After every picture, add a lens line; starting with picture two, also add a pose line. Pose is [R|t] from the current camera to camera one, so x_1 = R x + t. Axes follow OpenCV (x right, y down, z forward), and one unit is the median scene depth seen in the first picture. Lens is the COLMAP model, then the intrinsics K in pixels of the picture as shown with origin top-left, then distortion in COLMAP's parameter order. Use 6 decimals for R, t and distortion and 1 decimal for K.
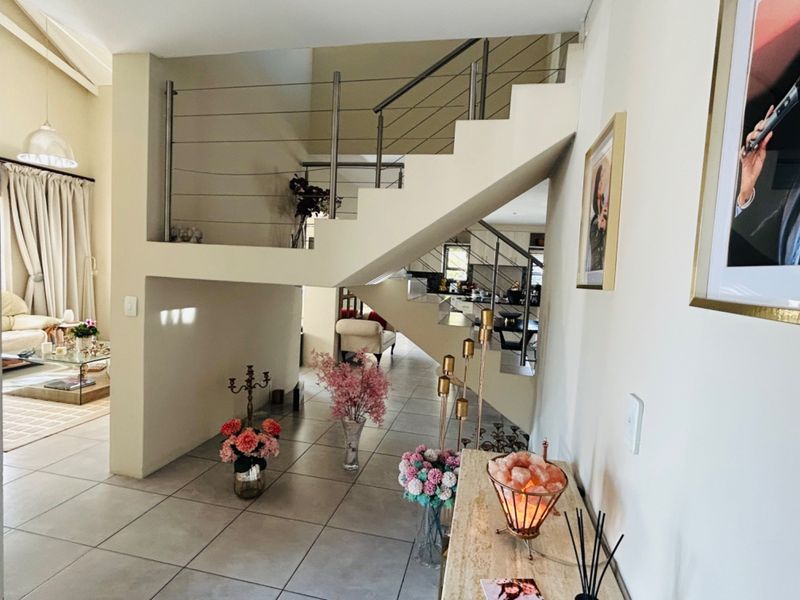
lens RADIAL K [[427.3, 0, 404.9], [0, 427.3, 300.0], [0, 0, 1]] dist [-0.004742, 0.001267]
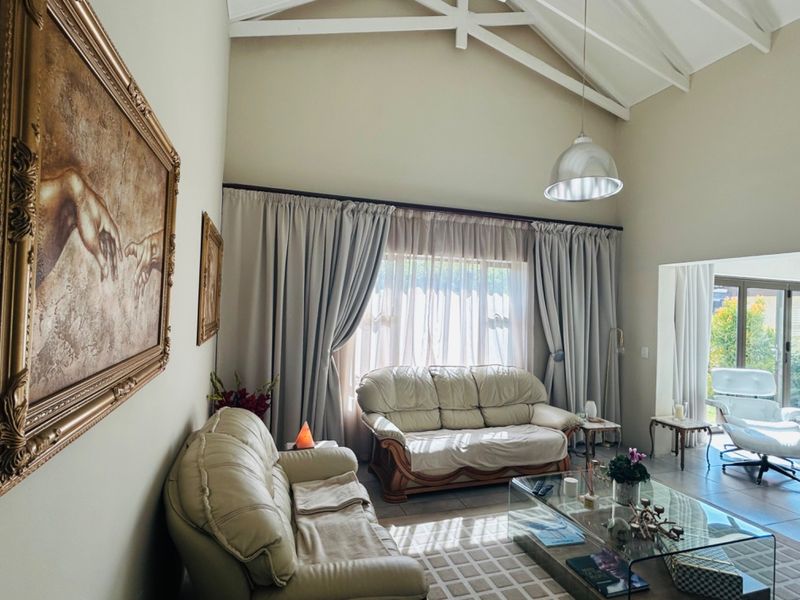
lens RADIAL K [[427.3, 0, 402.9], [0, 427.3, 295.8], [0, 0, 1]] dist [-0.004742, 0.001267]
pose [[0.499971, -0.059740, -0.863979, -0.305858], [-0.072010, 0.991296, -0.110214, -0.055503], [0.863043, 0.117318, 0.491318, 0.338313]]
